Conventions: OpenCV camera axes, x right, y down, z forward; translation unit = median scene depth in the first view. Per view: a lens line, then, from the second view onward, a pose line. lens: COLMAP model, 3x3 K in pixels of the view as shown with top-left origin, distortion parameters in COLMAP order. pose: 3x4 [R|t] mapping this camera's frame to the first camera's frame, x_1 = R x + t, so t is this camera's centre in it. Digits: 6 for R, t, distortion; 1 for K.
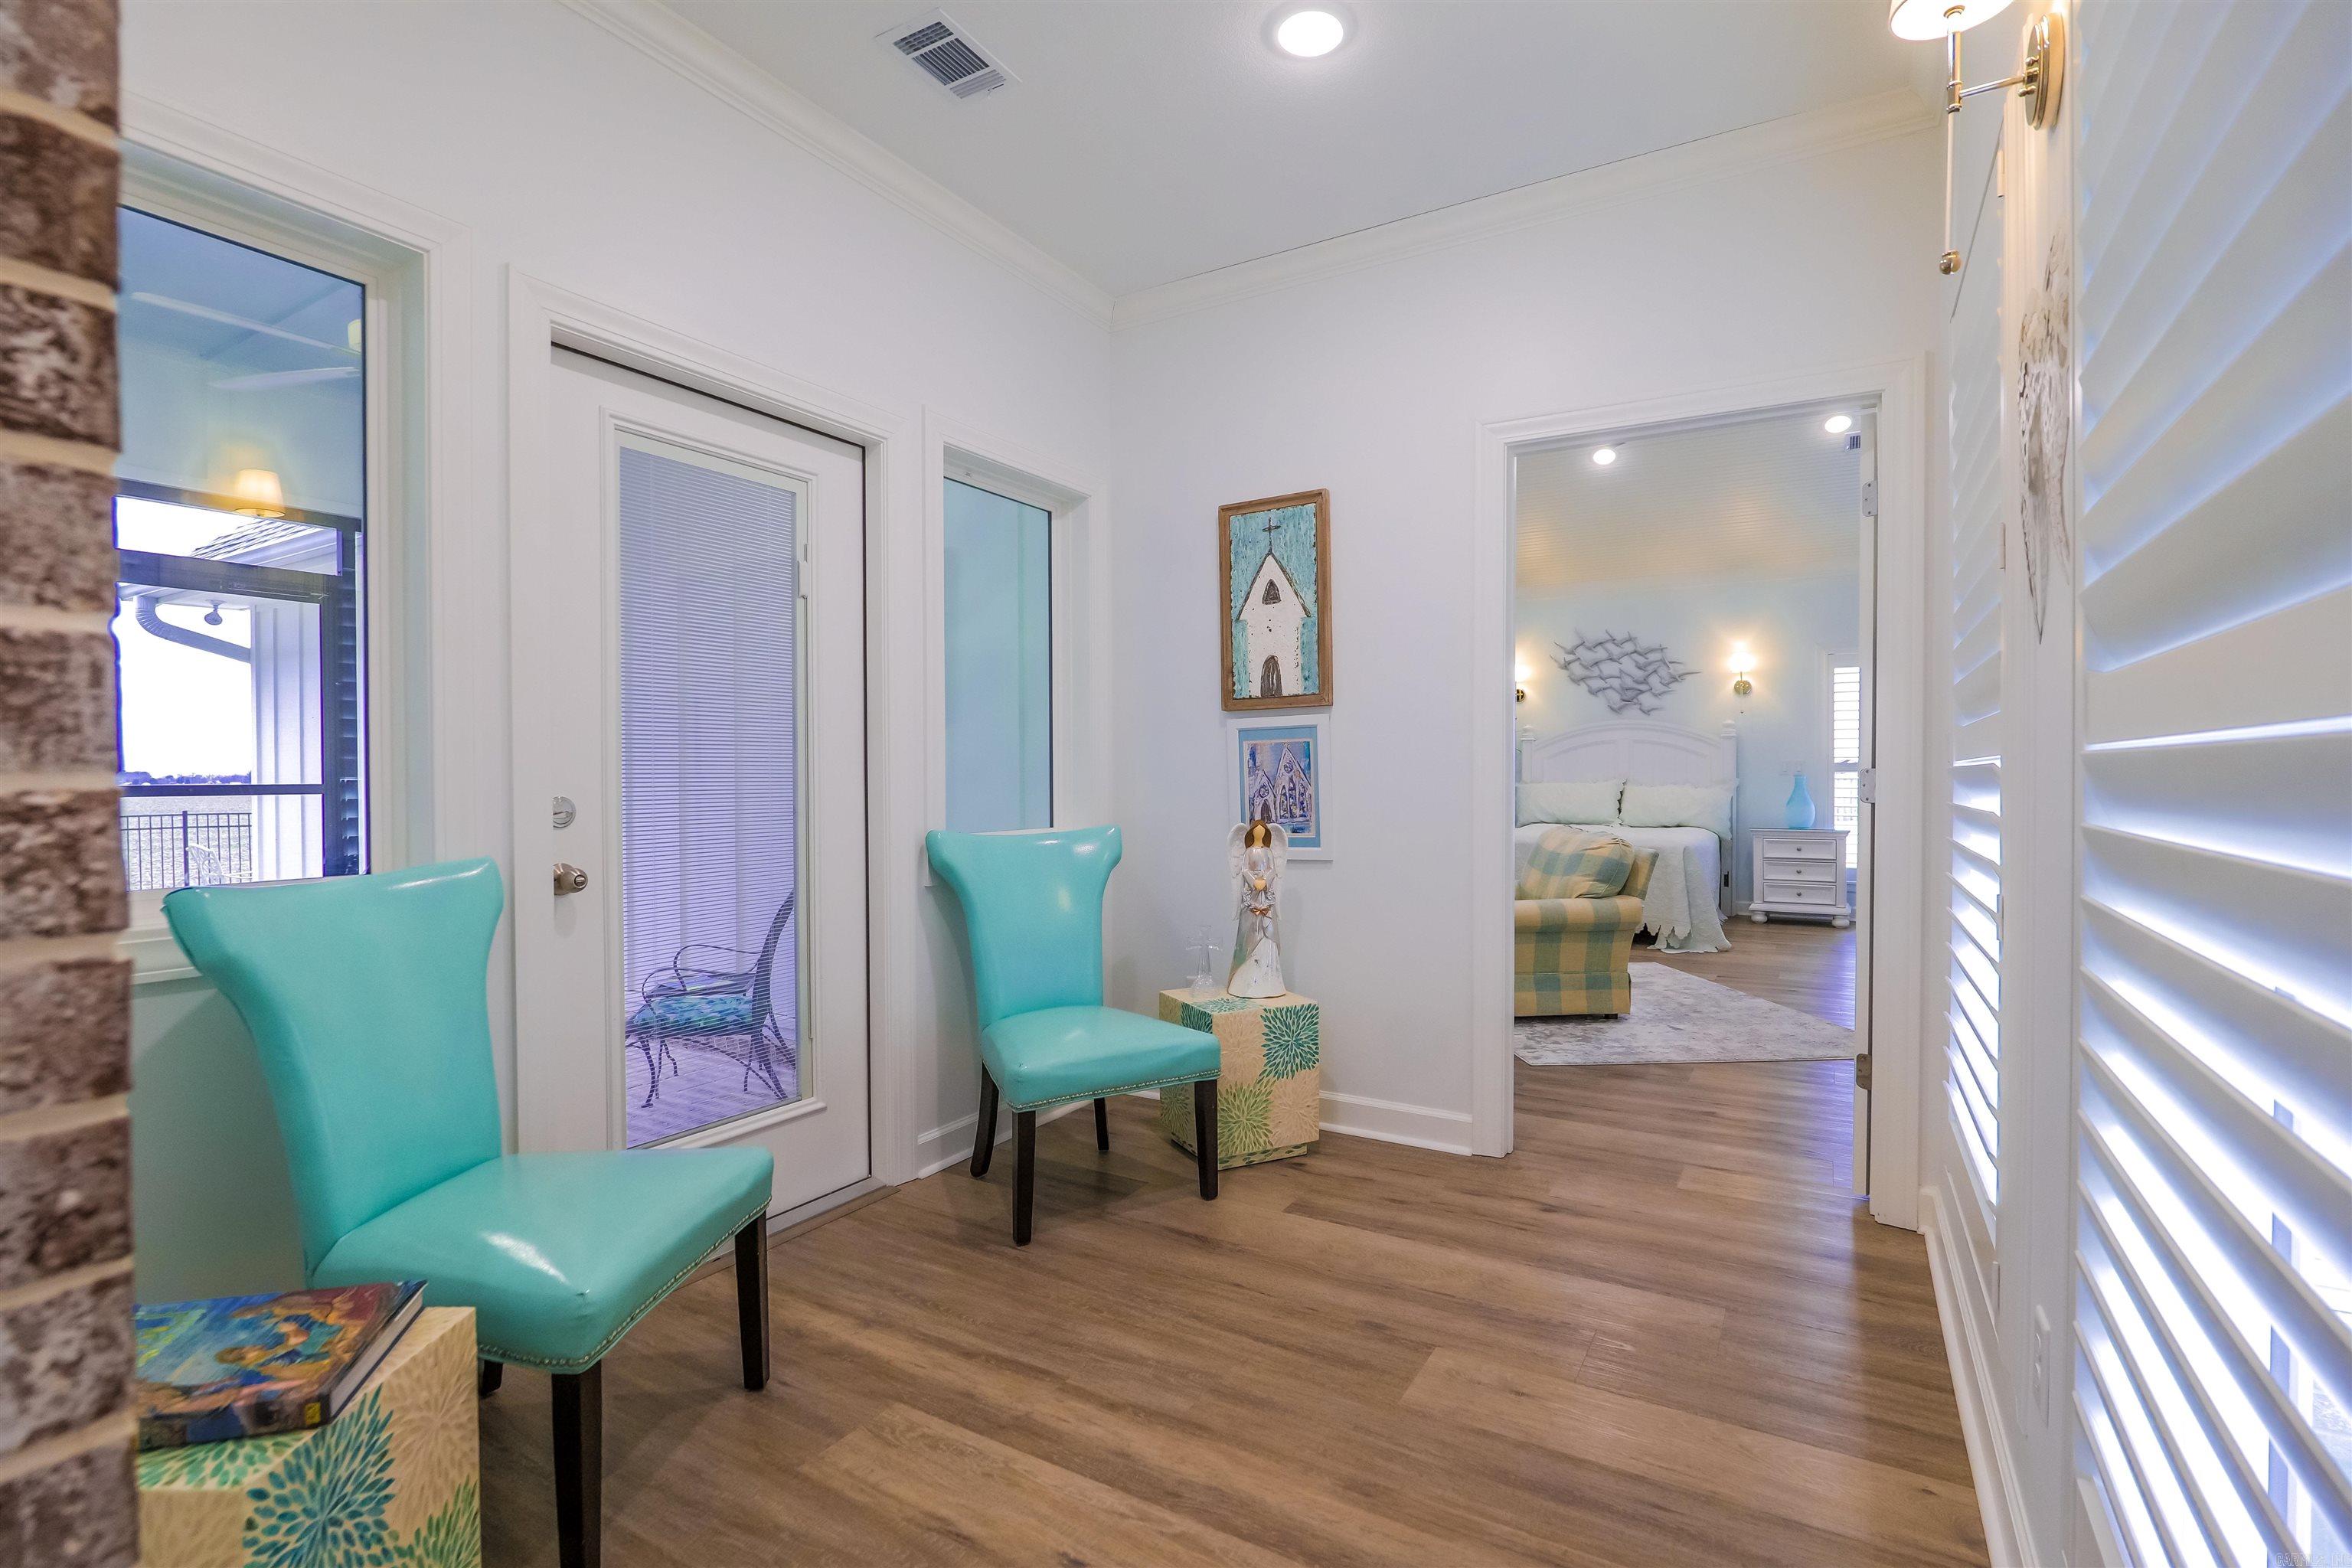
lens RADIAL K [[1103.0, 0, 1171.1], [0, 1103.0, 784.1], [0, 0, 1]] dist [-0.016572, 0.002757]
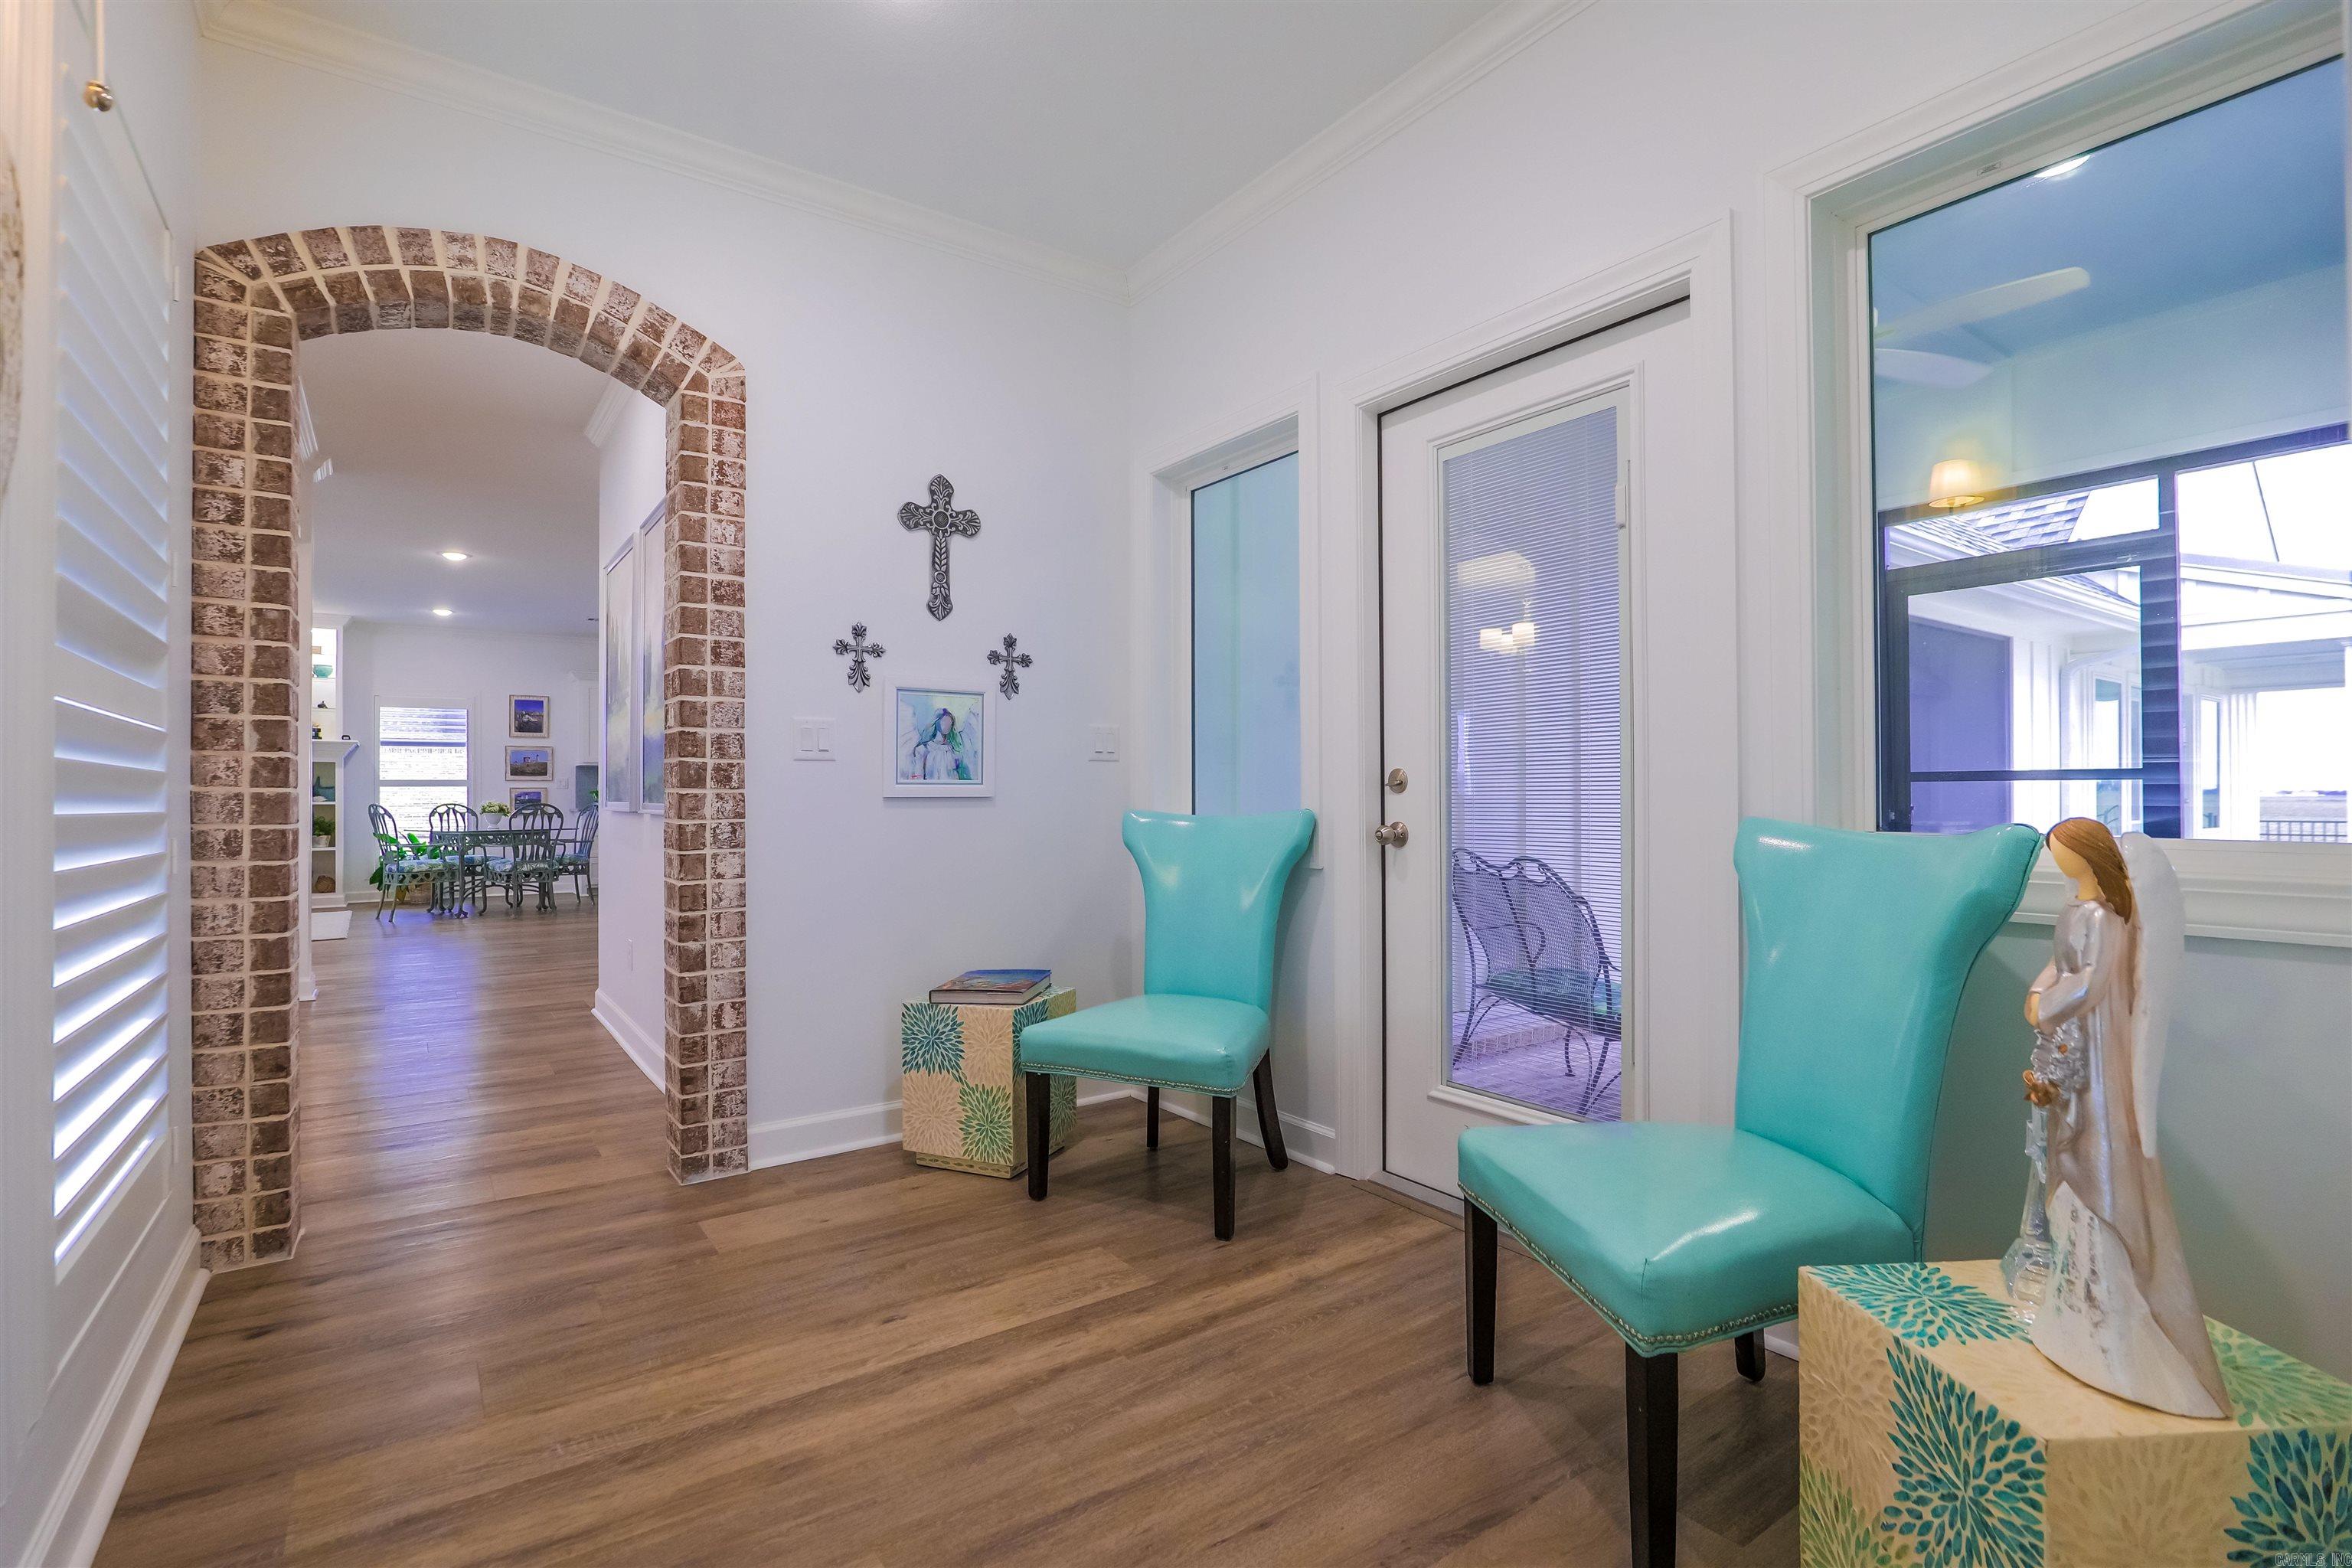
lens RADIAL K [[1103.0, 0, 1180.1], [0, 1103.0, 787.7], [0, 0, 1]] dist [-0.016572, 0.002757]
pose [[-0.398460, -0.001652, -0.917184, 0.794510], [-0.001550, 0.999998, -0.001128, 0.040713], [0.917184, 0.000972, -0.398462, 1.461582]]
